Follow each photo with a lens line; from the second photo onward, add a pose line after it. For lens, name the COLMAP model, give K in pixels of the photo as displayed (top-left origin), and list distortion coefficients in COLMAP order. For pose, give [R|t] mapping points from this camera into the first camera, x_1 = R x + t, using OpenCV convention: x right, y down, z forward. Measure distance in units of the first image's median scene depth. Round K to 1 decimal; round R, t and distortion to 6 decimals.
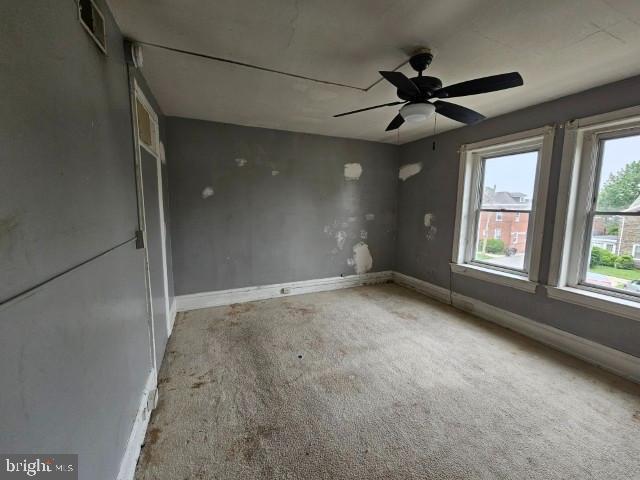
lens RADIAL K [[263.8, 0, 317.9], [0, 263.8, 234.9], [0, 0, 1]] dist [0.003229, -0.000103]
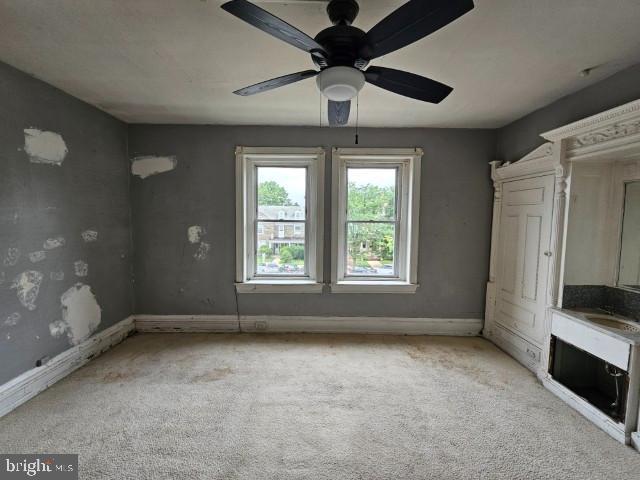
lens RADIAL K [[263.8, 0, 319.0], [0, 263.8, 235.3], [0, 0, 1]] dist [0.003229, -0.000103]
pose [[0.393835, -0.071477, 0.916398, -0.157627], [0.099086, 0.994464, 0.034982, -0.050148], [-0.913825, 0.077026, 0.398737, 0.409664]]
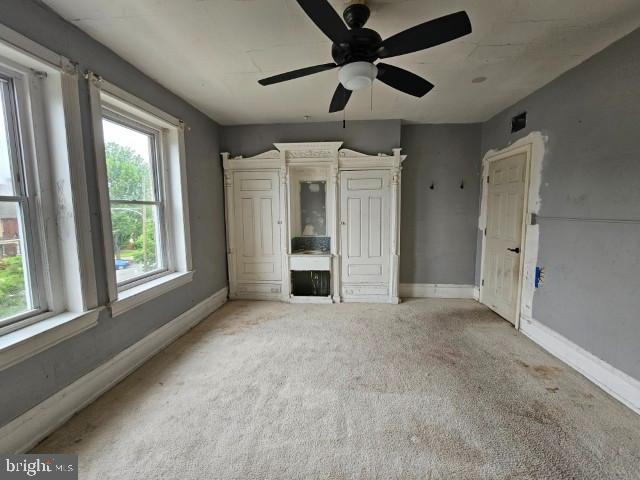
lens RADIAL K [[263.8, 0, 321.8], [0, 263.8, 234.6], [0, 0, 1]] dist [0.003229, -0.000103]
pose [[-0.879859, -0.044323, 0.473163, 0.025476], [0.057019, 0.978603, 0.197699, -0.071535], [-0.471801, 0.200926, -0.858506, 0.953465]]
